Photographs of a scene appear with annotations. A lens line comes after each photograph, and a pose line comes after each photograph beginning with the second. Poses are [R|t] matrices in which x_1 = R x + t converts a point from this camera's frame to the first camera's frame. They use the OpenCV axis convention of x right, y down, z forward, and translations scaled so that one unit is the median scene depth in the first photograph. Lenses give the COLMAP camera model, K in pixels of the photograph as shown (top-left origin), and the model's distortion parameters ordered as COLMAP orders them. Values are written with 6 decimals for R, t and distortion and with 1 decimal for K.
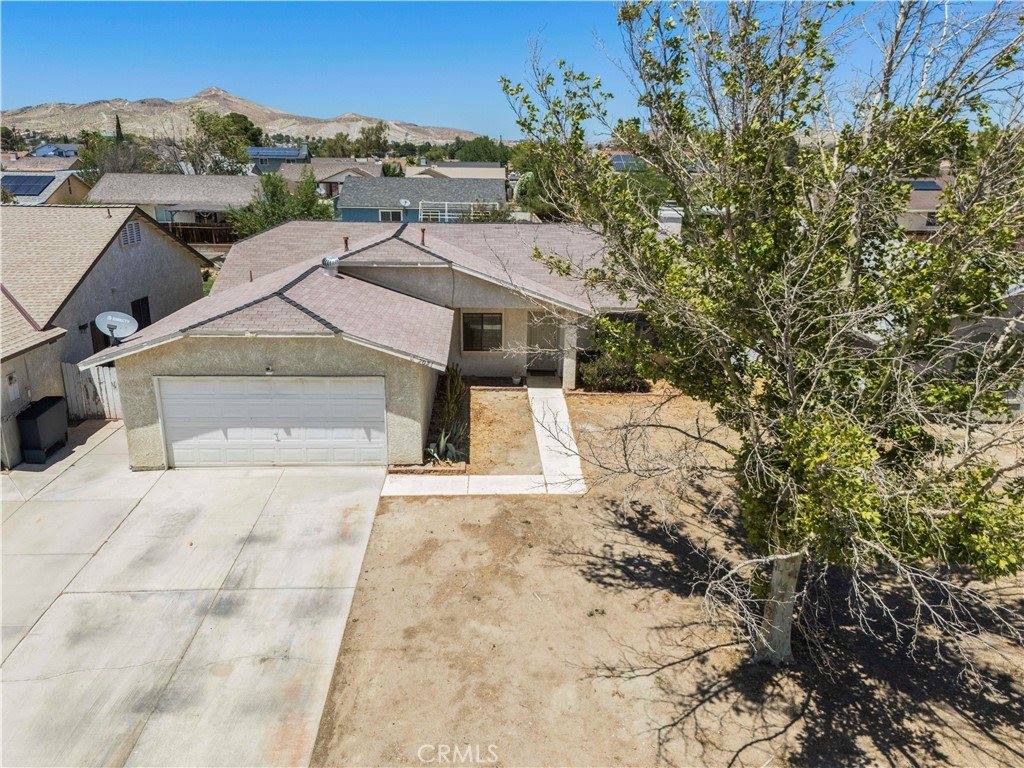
lens RADIAL K [[758.9, 0, 509.8], [0, 758.9, 379.9], [0, 0, 1]] dist [0.080993, -0.073463]
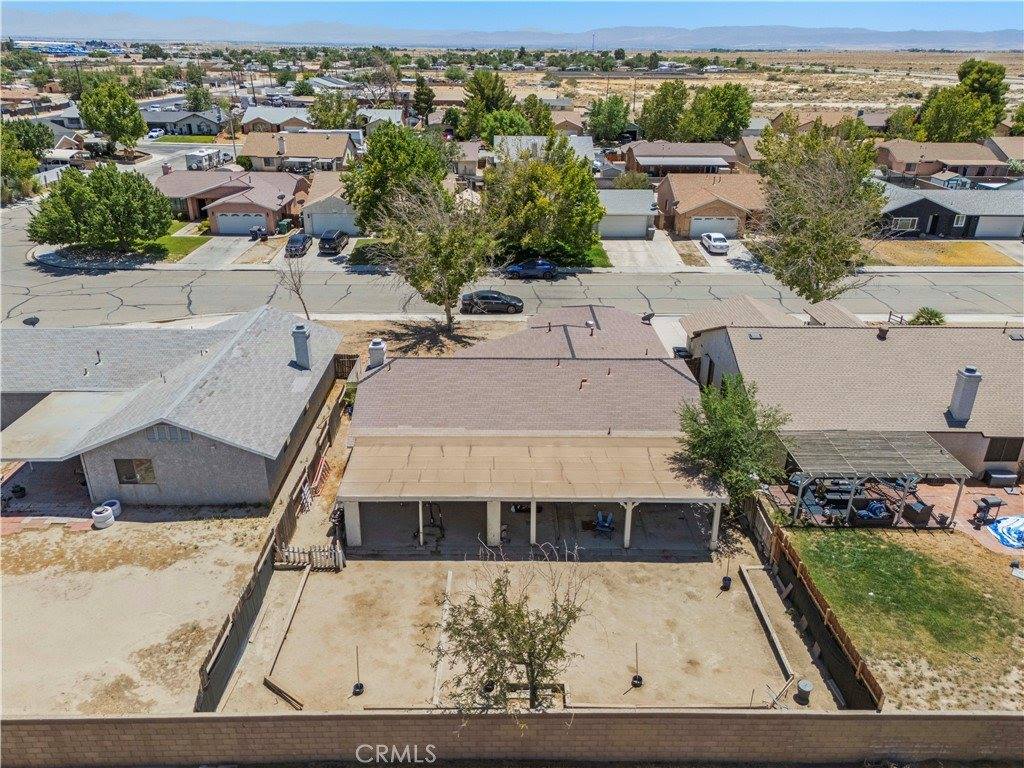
lens RADIAL K [[758.9, 0, 509.8], [0, 758.9, 379.9], [0, 0, 1]] dist [0.080993, -0.073463]
pose [[-0.999346, -0.031870, 0.017103, -0.087678], [-0.013276, 0.763084, 0.646163, -1.991201], [-0.033644, 0.645513, -0.763008, 3.904564]]
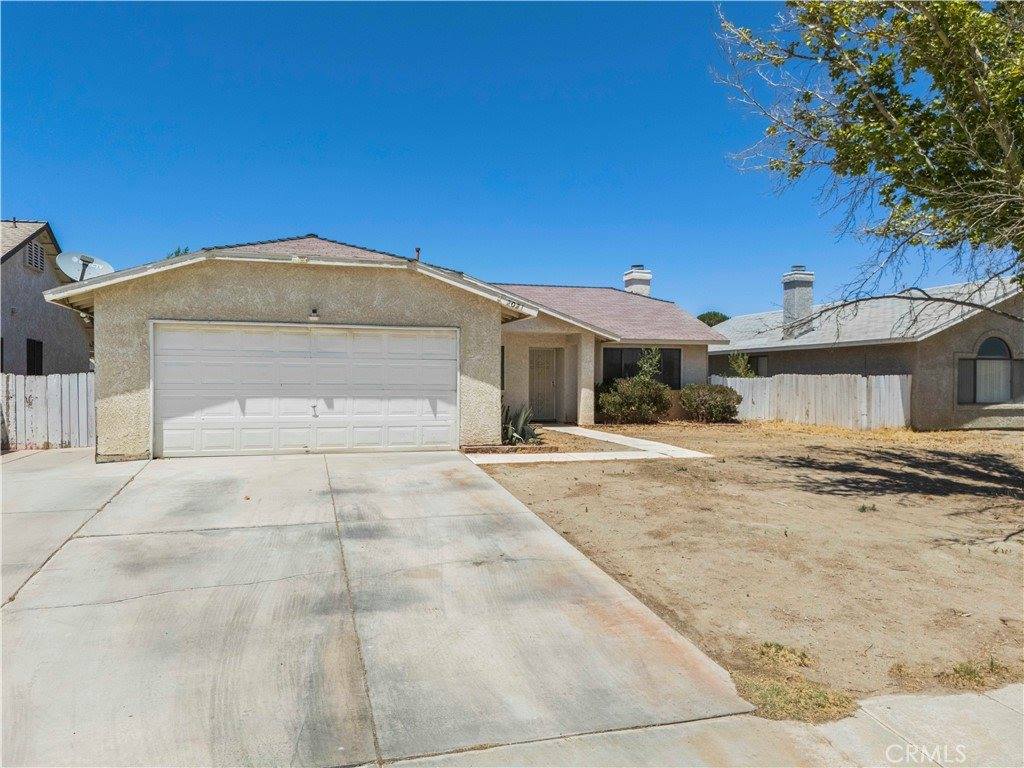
lens RADIAL K [[761.4, 0, 512.0], [0, 761.4, 384.0], [0, 0, 1]] dist [0.080581, -0.085995]
pose [[0.967947, -0.009372, 0.250978, -0.368990], [0.080597, 0.958042, -0.275062, 0.327110], [-0.237870, 0.286474, 0.928090, 0.306278]]
